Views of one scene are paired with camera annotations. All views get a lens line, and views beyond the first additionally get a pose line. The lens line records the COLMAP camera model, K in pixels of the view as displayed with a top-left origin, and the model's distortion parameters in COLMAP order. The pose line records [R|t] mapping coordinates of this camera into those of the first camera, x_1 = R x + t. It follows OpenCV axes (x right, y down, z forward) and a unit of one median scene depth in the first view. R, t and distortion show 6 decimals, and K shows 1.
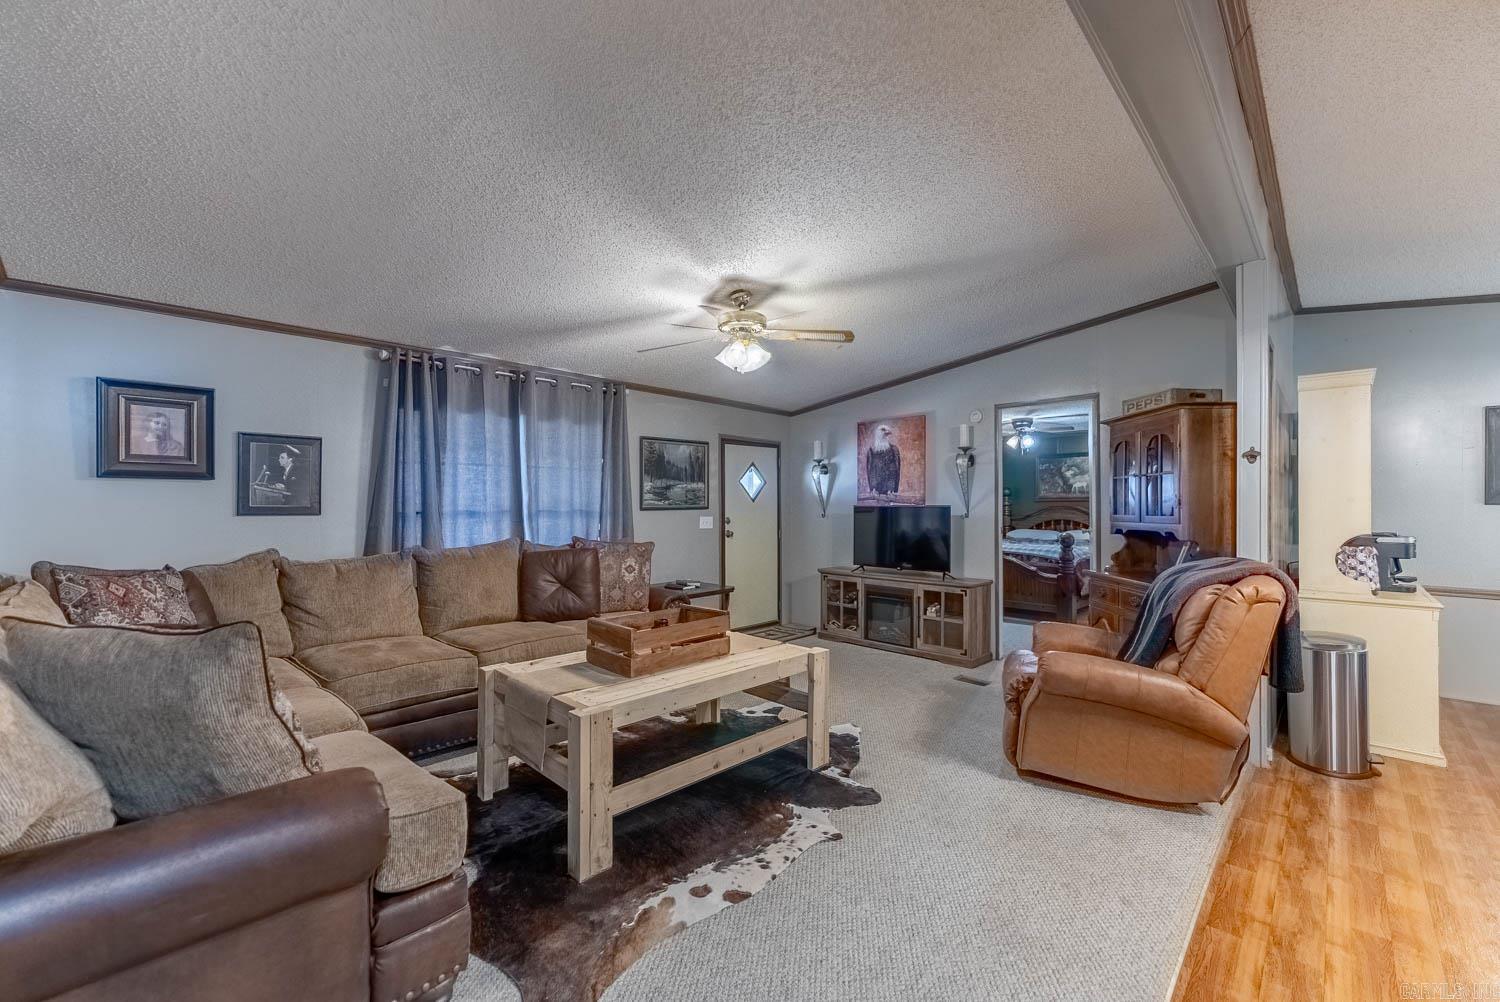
lens RADIAL K [[598.5, 0, 733.8], [0, 598.5, 504.1], [0, 0, 1]] dist [0.002684, -0.002221]
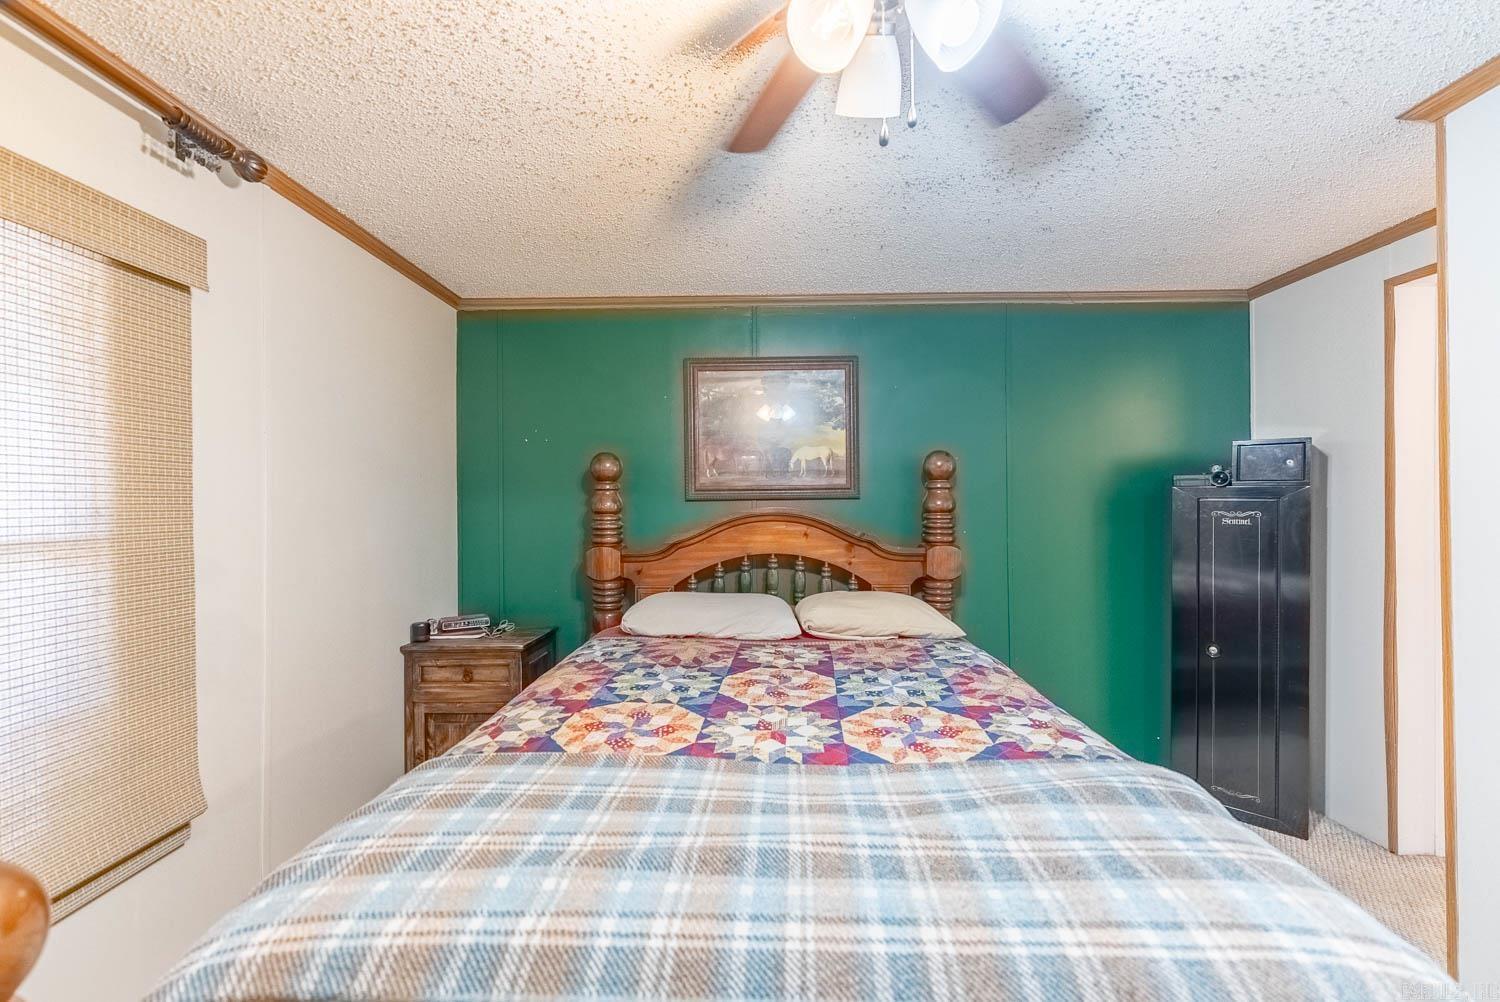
lens RADIAL K [[598.5, 0, 747.3], [0, 598.5, 504.0], [0, 0, 1]] dist [0.002684, -0.002221]
pose [[0.708308, 0.006409, 0.705874, 0.495722], [0.000310, 0.999956, -0.009390, 0.001955], [-0.705903, 0.006870, 0.708275, 1.247365]]
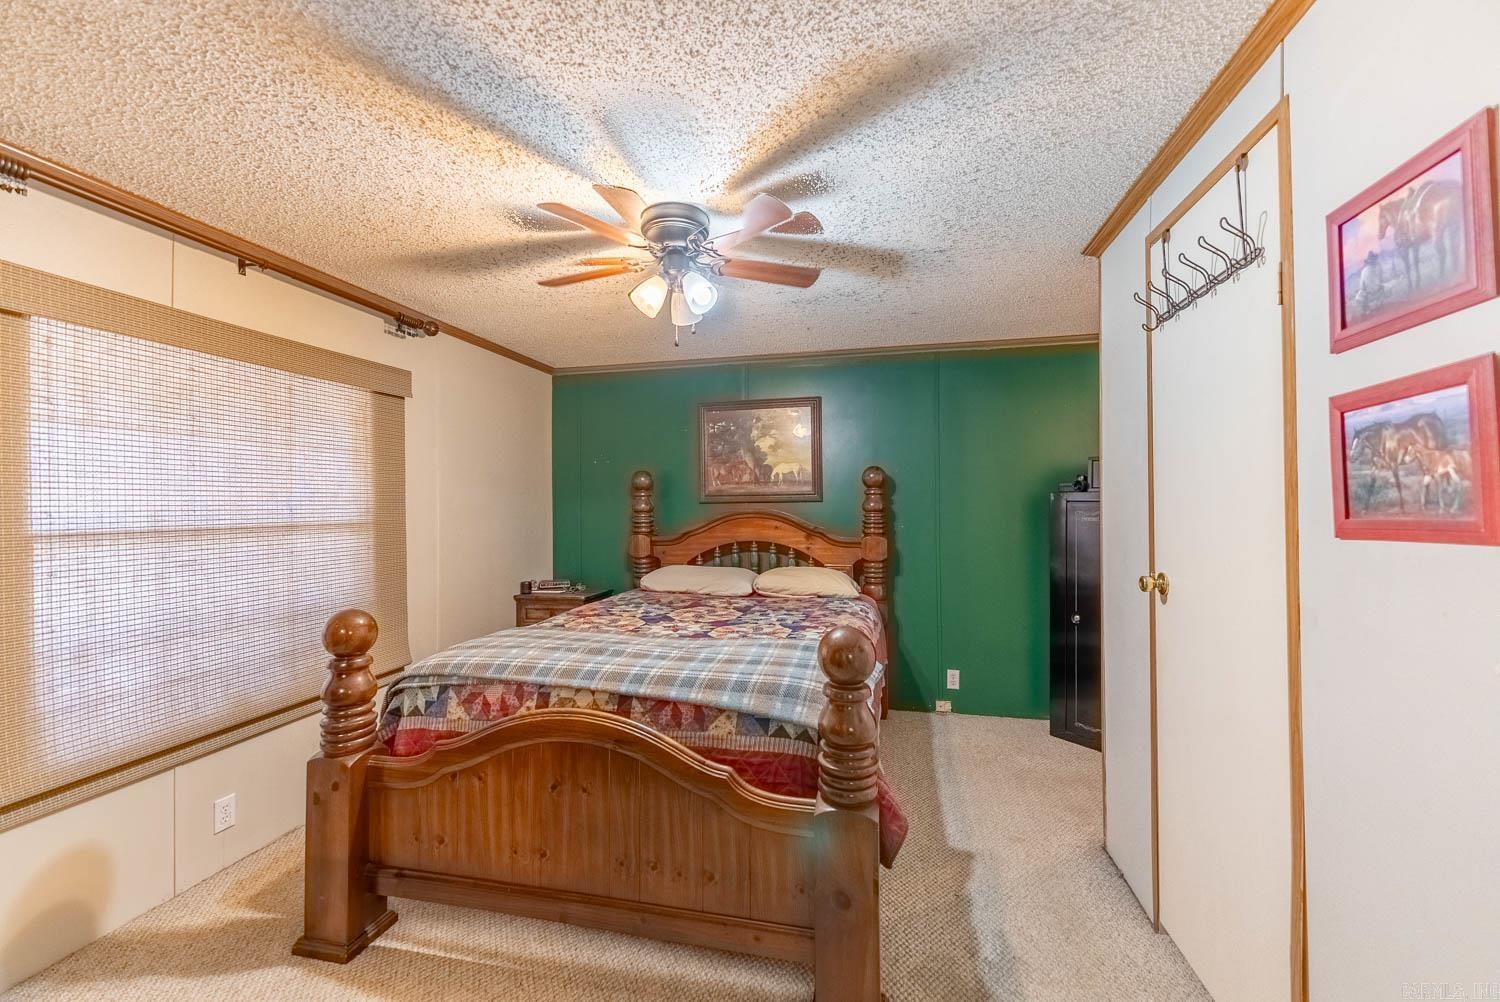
lens RADIAL K [[598.5, 0, 749.4], [0, 598.5, 503.9], [0, 0, 1]] dist [0.002684, -0.002221]
pose [[0.838281, 0.006161, 0.545203, 0.473925], [0.000176, 0.999933, -0.011571, 0.003418], [-0.545238, 0.009795, 0.838224, 0.989432]]
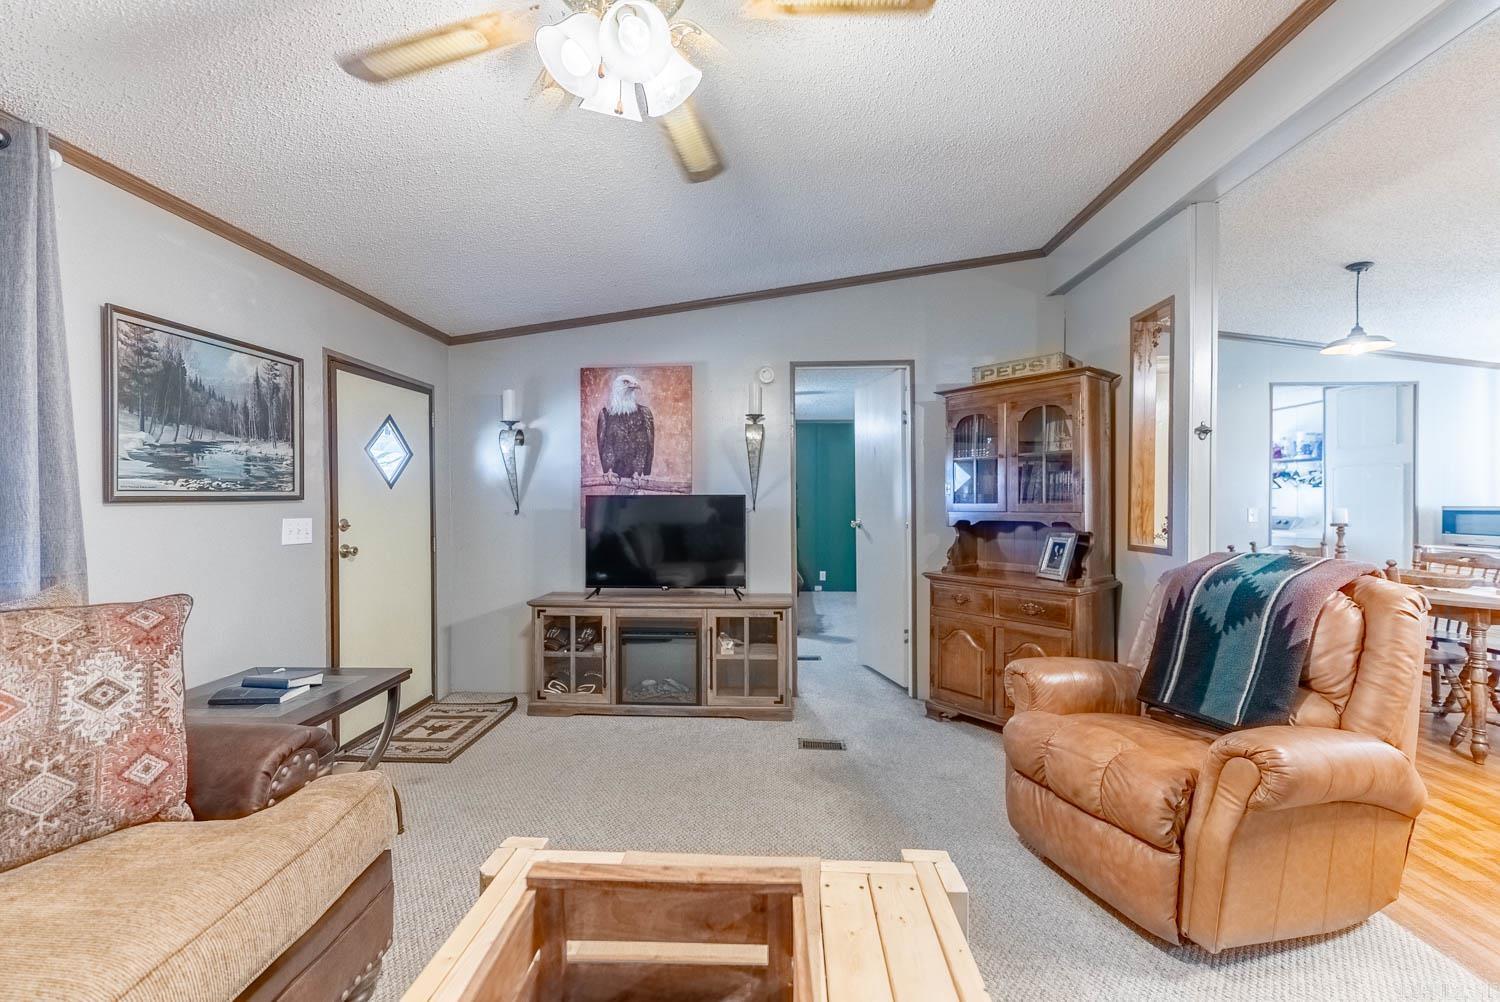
lens RADIAL K [[598.5, 0, 743.8], [0, 598.5, 504.2], [0, 0, 1]] dist [0.002684, -0.002221]
pose [[0.741125, -0.007881, 0.671321, -0.114599], [0.003059, 0.999960, 0.008363, 0.008594], [-0.671360, -0.004144, 0.741120, 0.468701]]
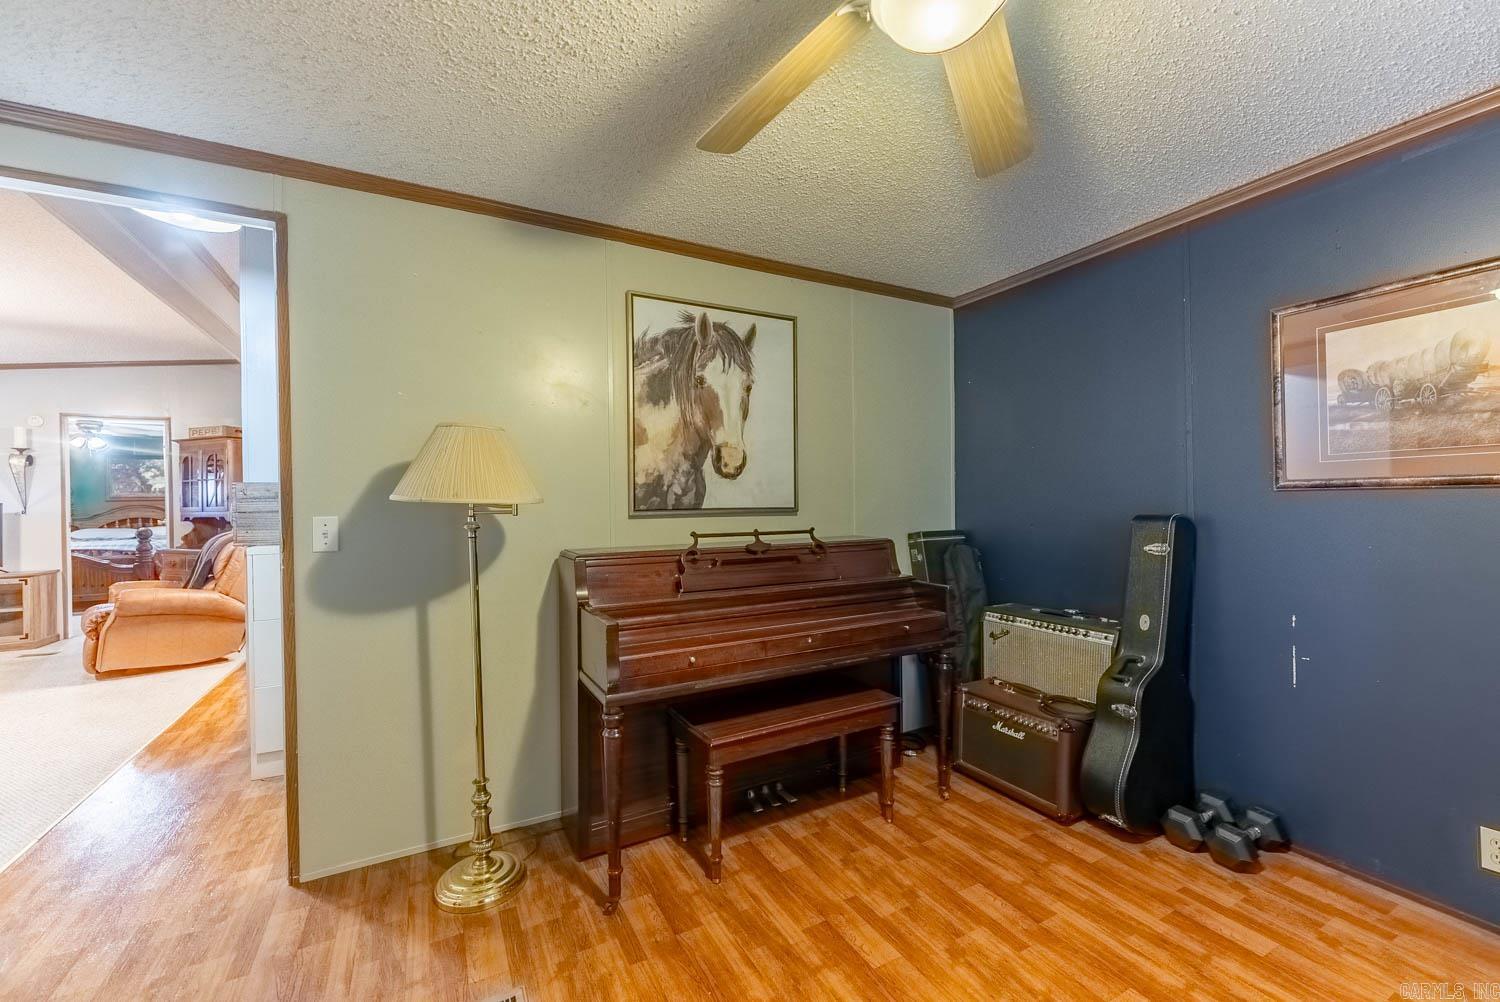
lens RADIAL K [[598.5, 0, 764.7], [0, 598.5, 500.3], [0, 0, 1]] dist [0.002684, -0.002221]
pose [[0.264856, -0.002919, 0.964284, -0.287059], [0.012961, 0.999916, -0.000533, 0.015586], [-0.964201, 0.012640, 0.264872, -0.551801]]
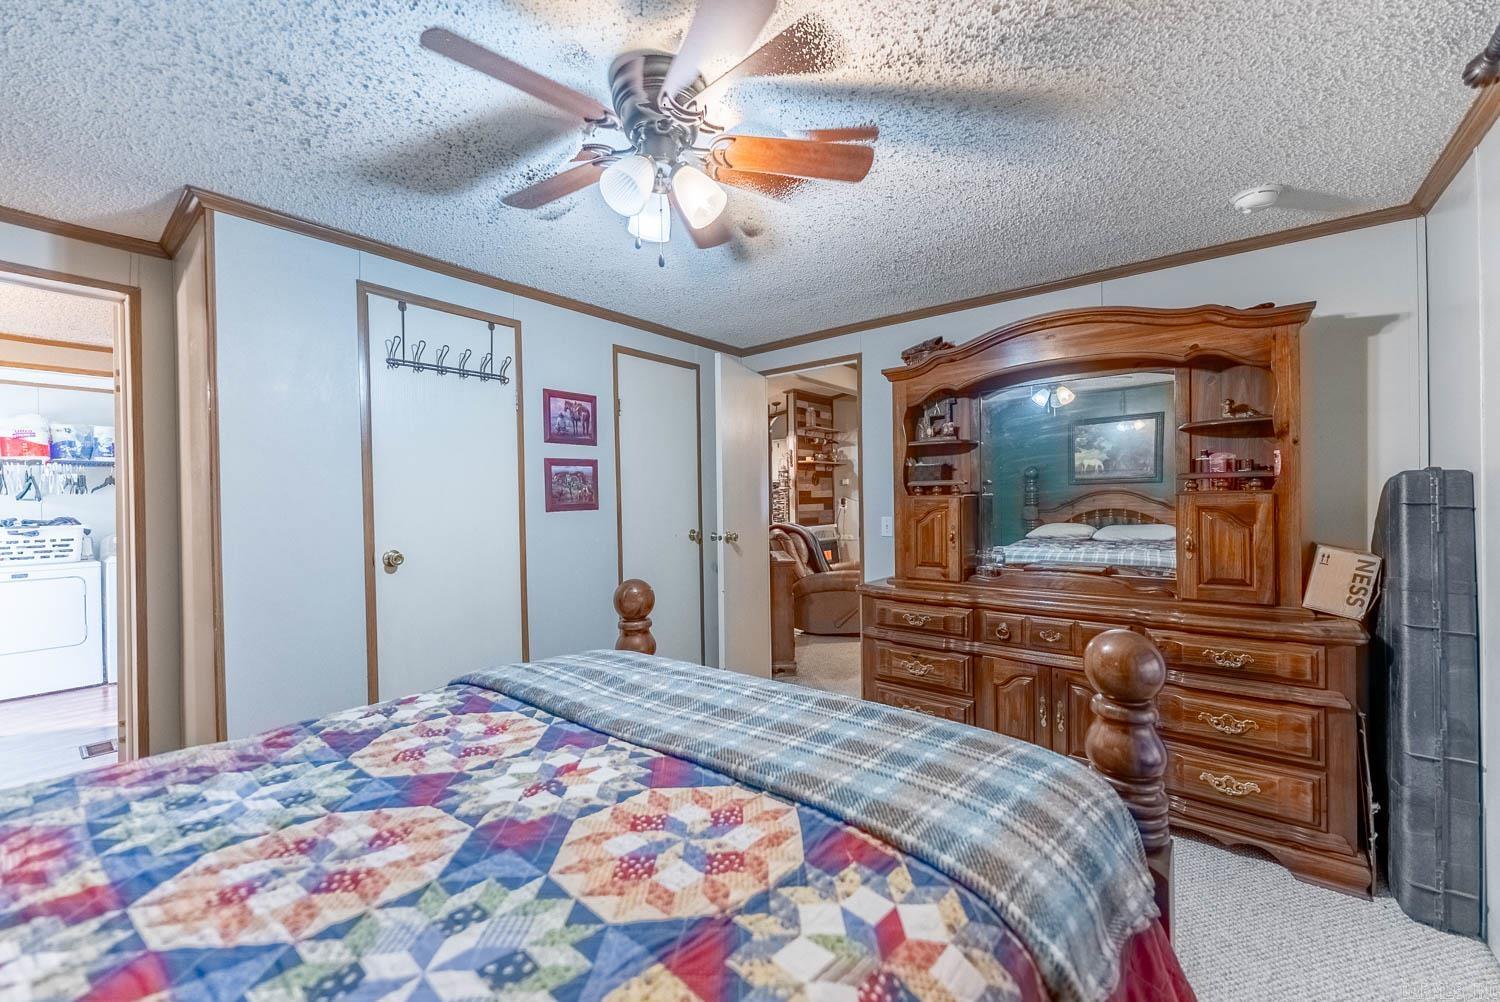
lens RADIAL K [[598.5, 0, 743.3], [0, 598.5, 504.6], [0, 0, 1]] dist [0.002684, -0.002221]
pose [[-0.992570, 0.021693, -0.119723, 0.647938], [0.021106, 0.999758, 0.006169, 0.006736], [0.119827, 0.003597, -0.992788, 1.634701]]
